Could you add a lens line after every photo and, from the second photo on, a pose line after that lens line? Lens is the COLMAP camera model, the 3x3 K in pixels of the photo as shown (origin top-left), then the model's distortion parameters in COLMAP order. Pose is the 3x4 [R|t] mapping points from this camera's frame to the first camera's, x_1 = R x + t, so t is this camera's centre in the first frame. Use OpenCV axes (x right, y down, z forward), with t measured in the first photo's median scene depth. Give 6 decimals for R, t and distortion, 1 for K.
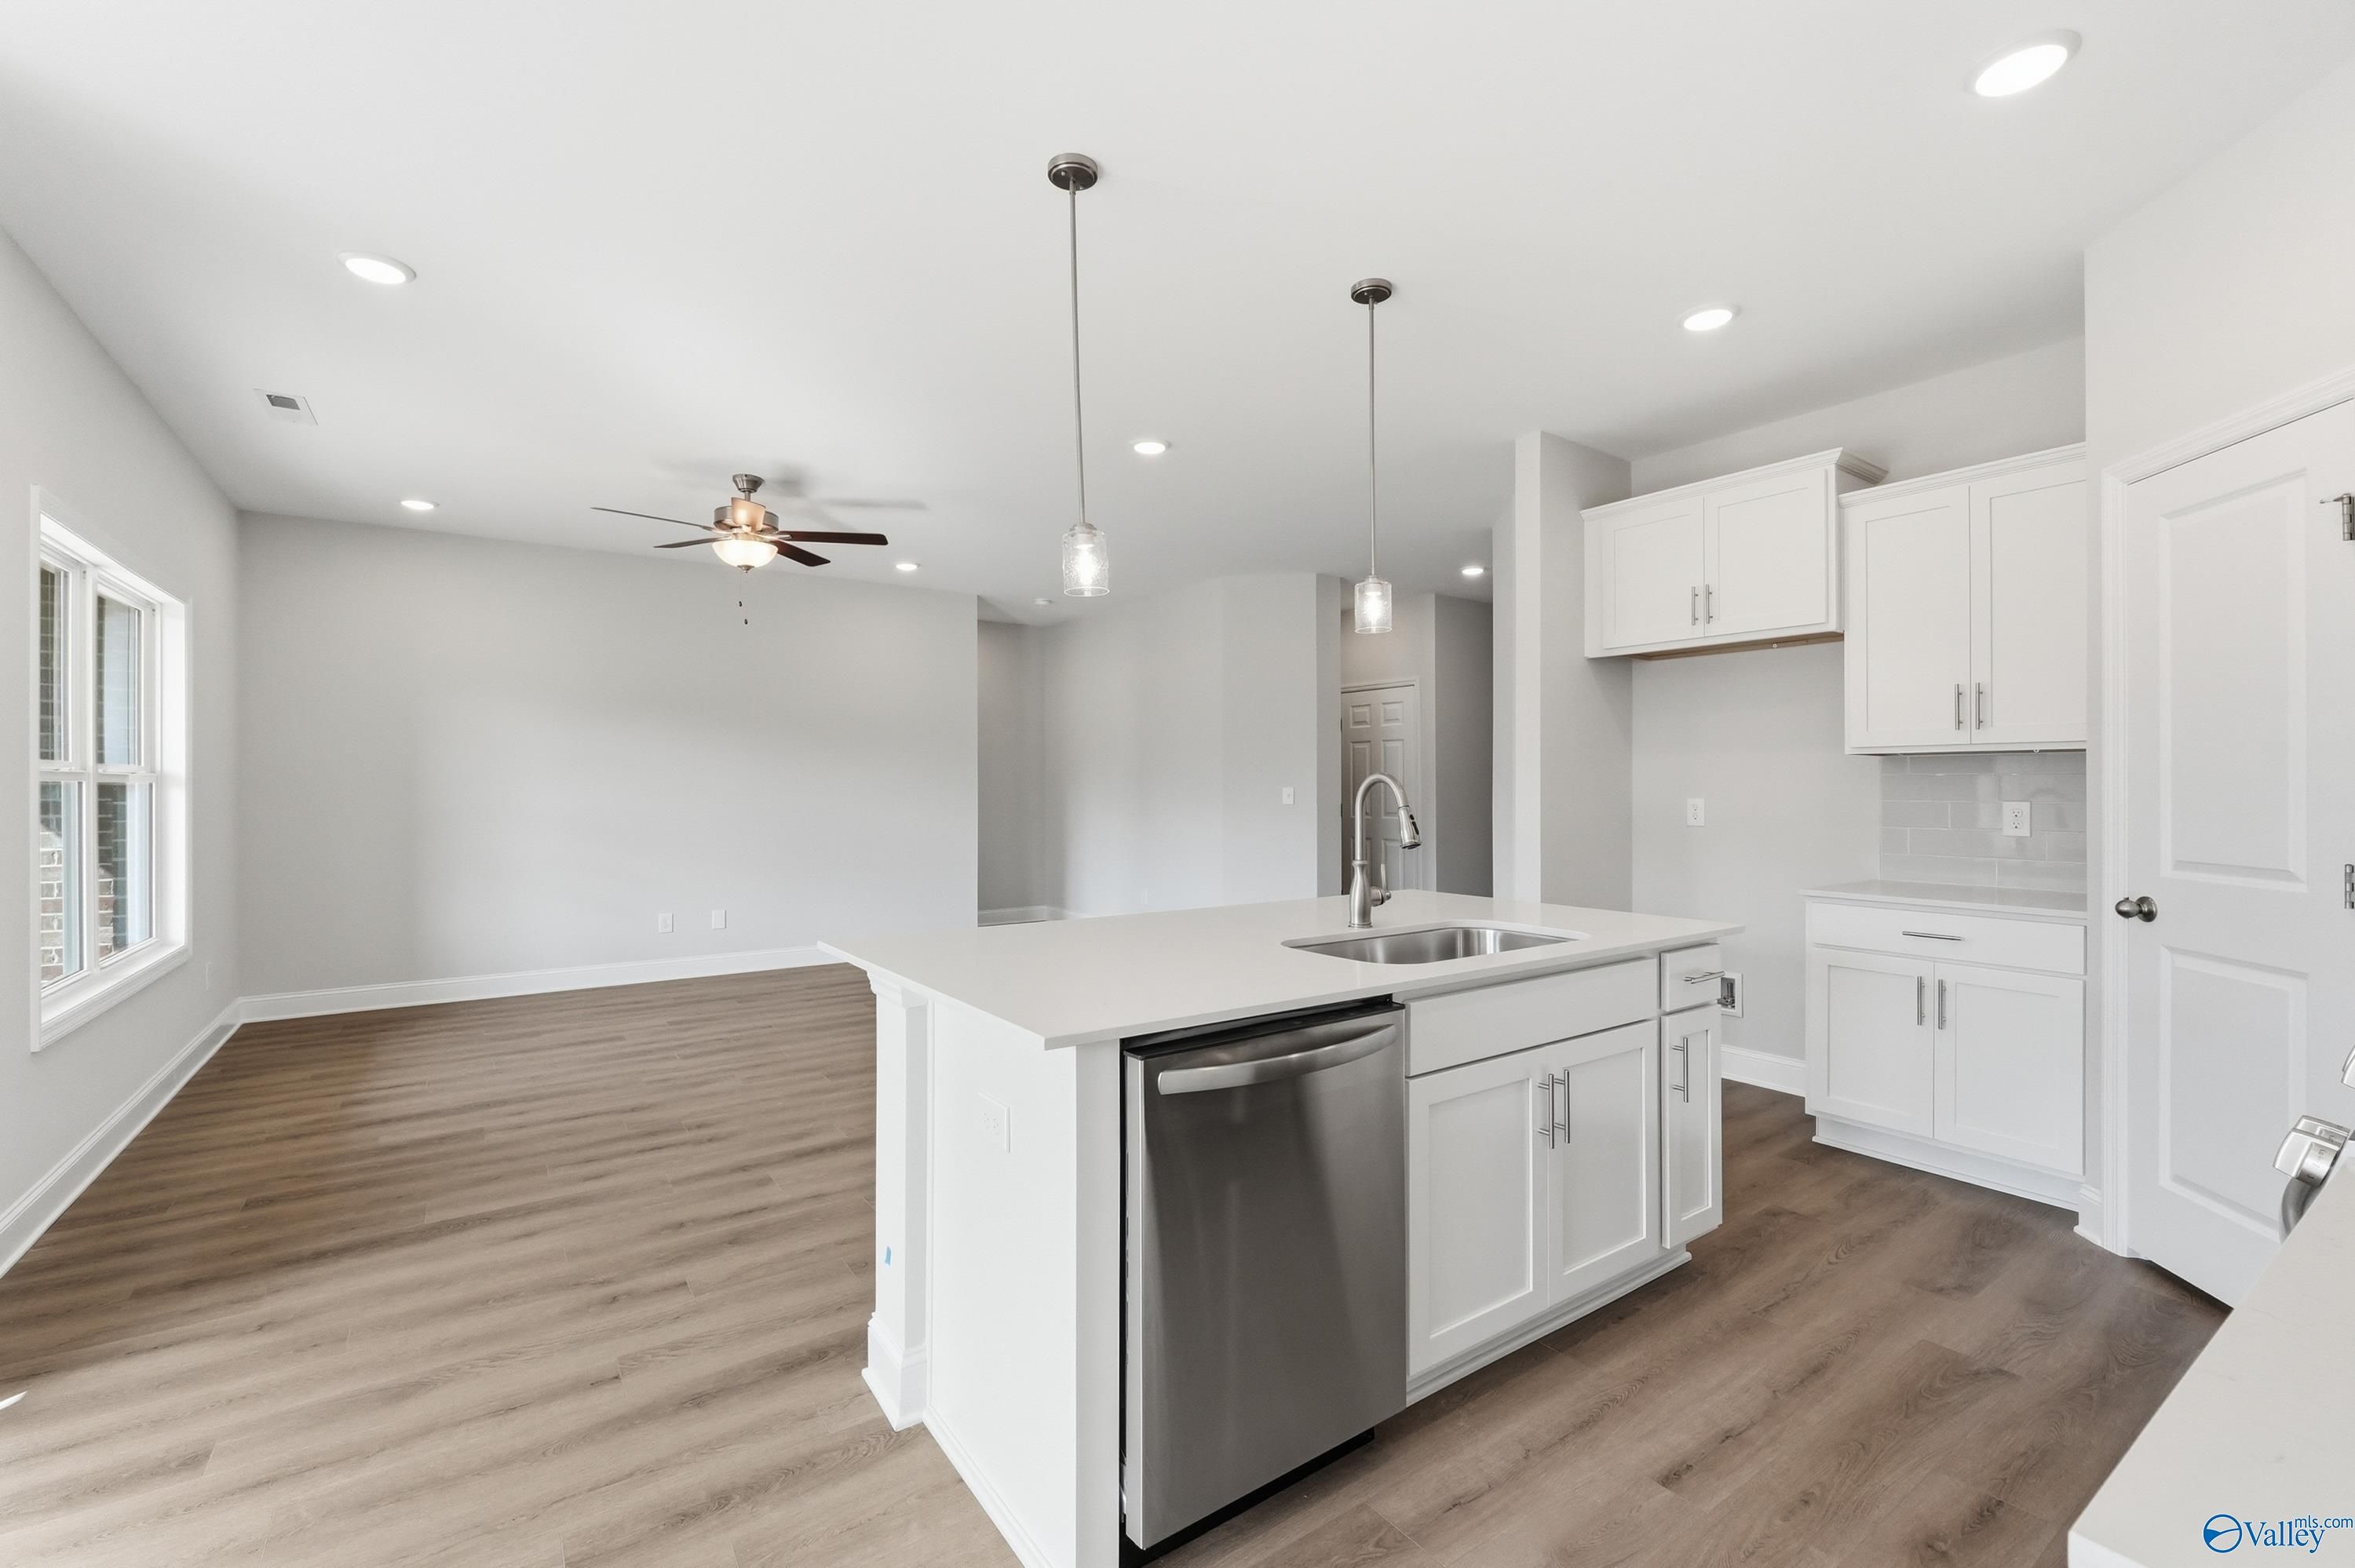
lens RADIAL K [[998.2, 0, 1172.4], [0, 998.2, 780.6], [0, 0, 1]] dist [-0.001422, -0.000122]
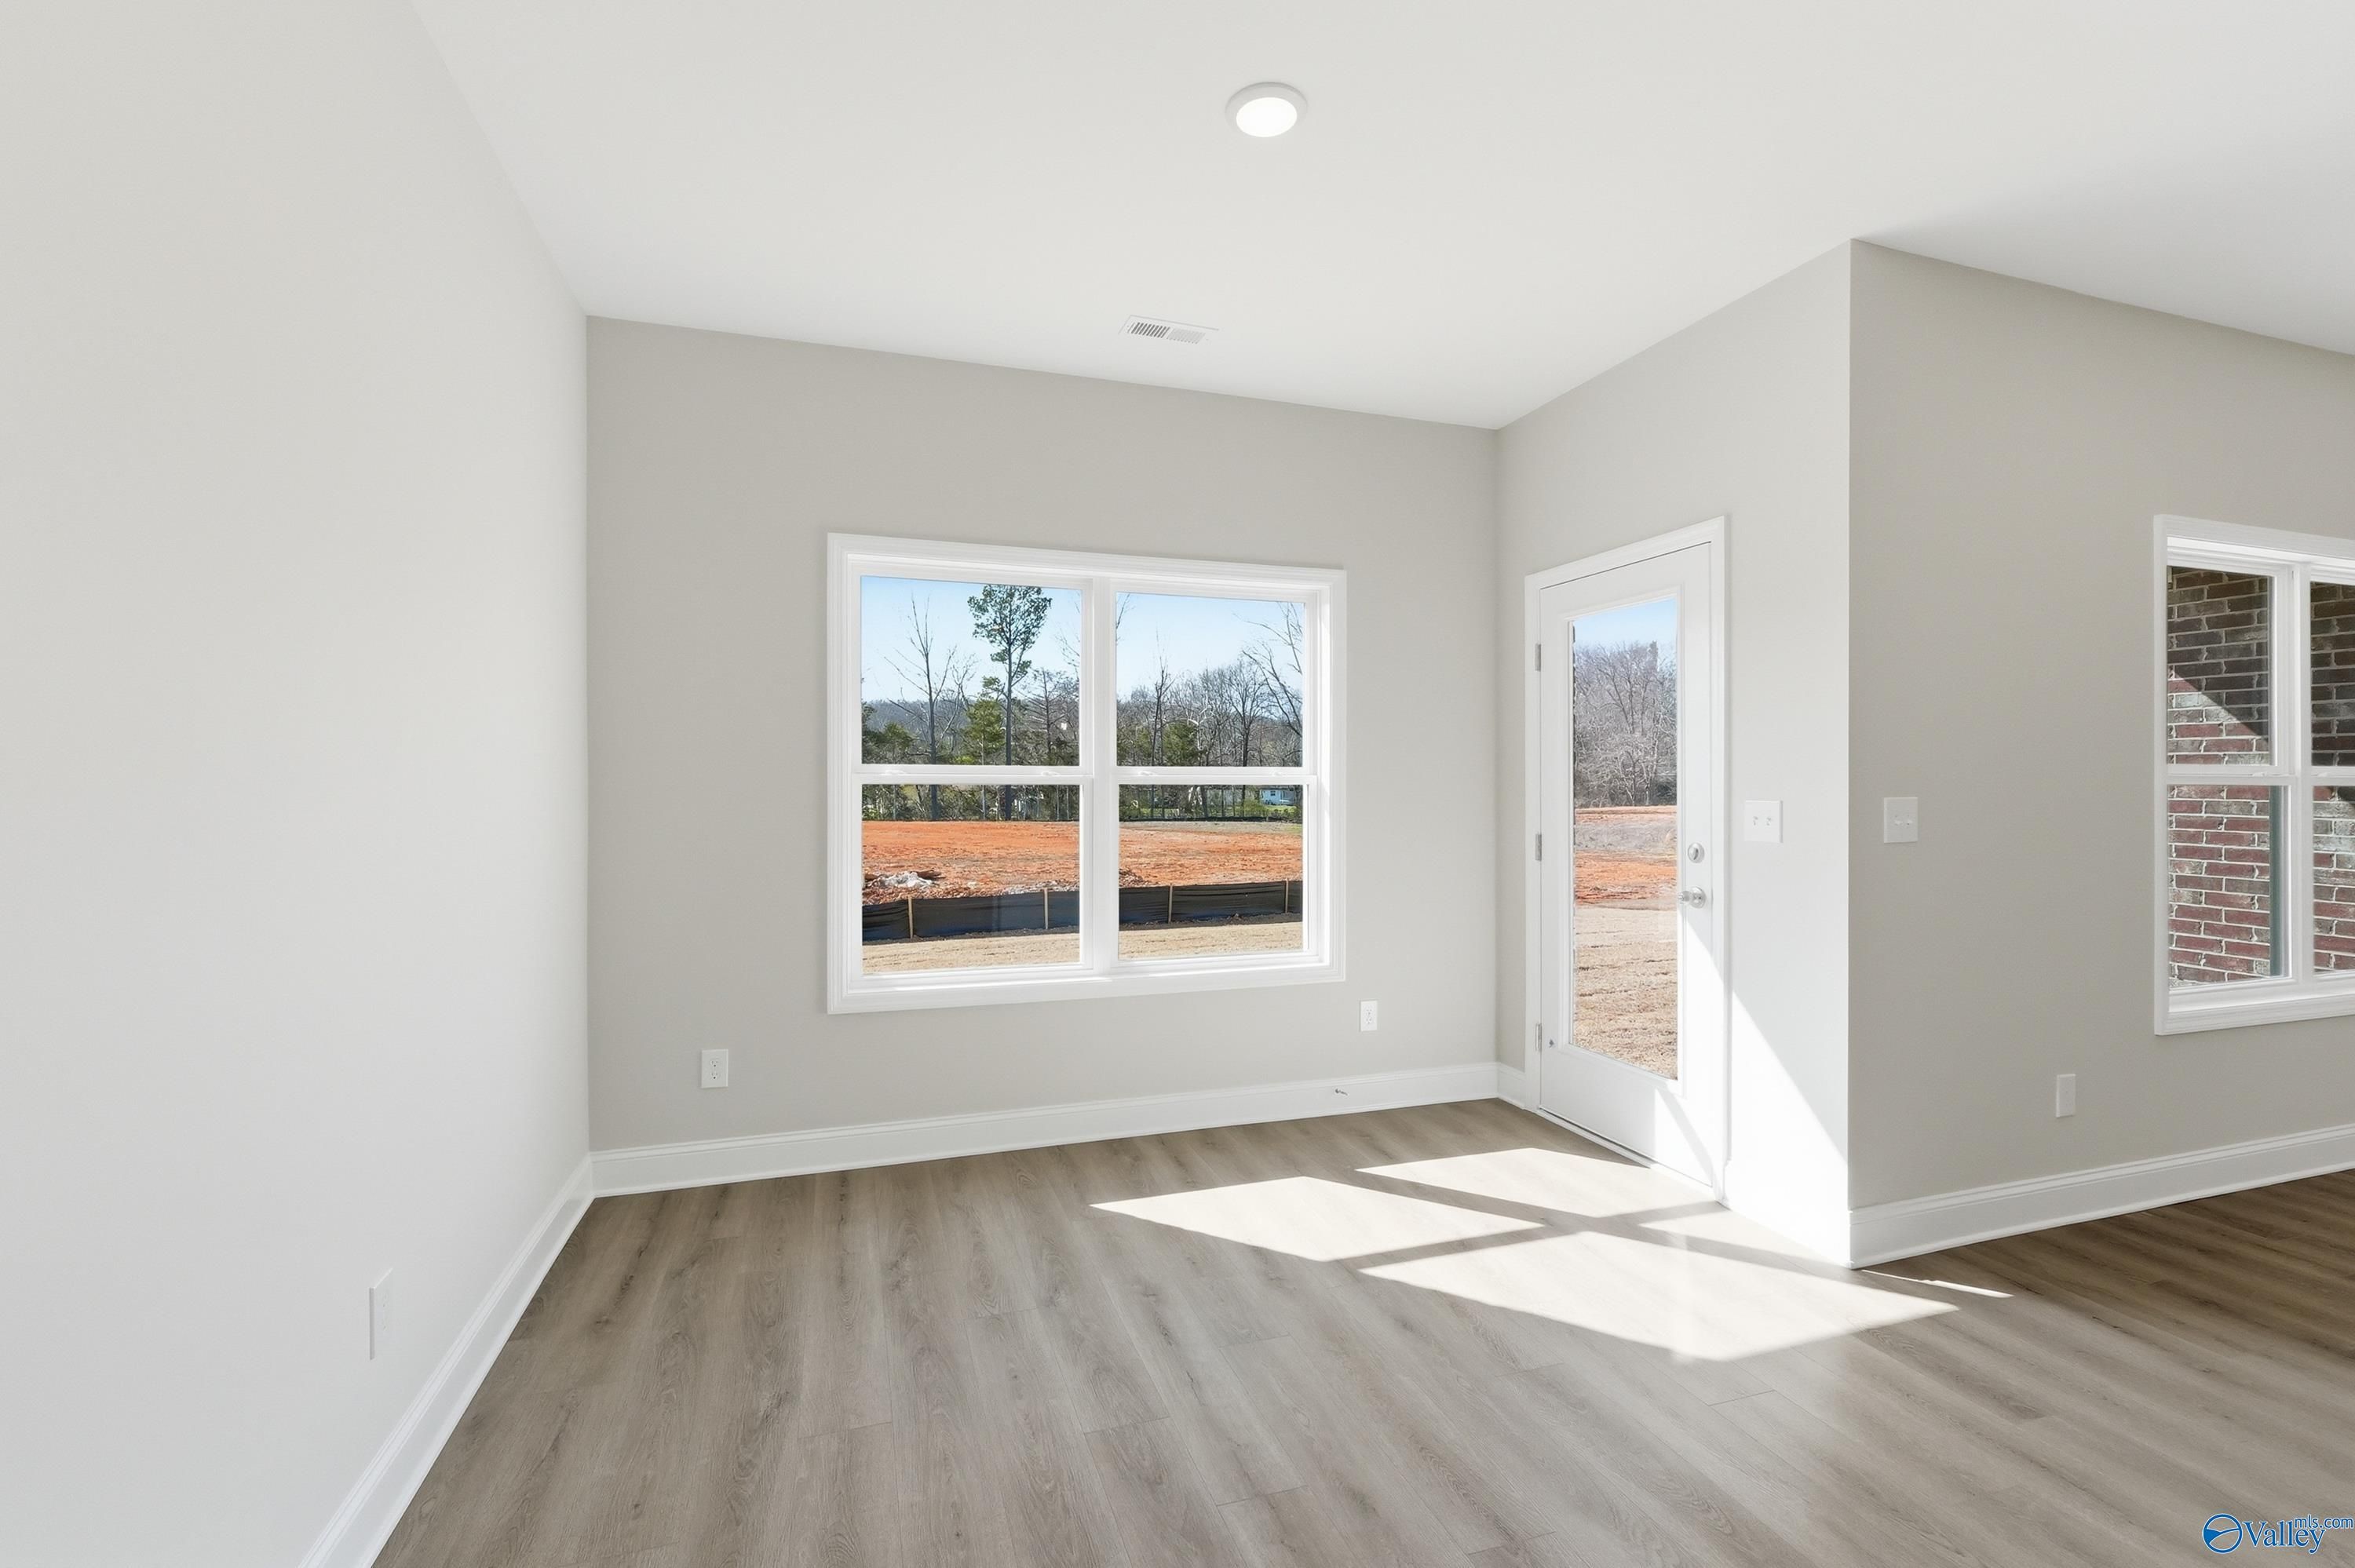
lens RADIAL K [[1004.1, 0, 1166.1], [0, 1004.1, 772.6], [0, 0, 1]] dist [0.010537, -0.000018]
pose [[-0.294334, -0.017330, -0.955546, 0.281082], [0.001205, 0.999828, -0.018504, 0.008546], [0.955702, -0.006597, -0.294262, 0.350200]]
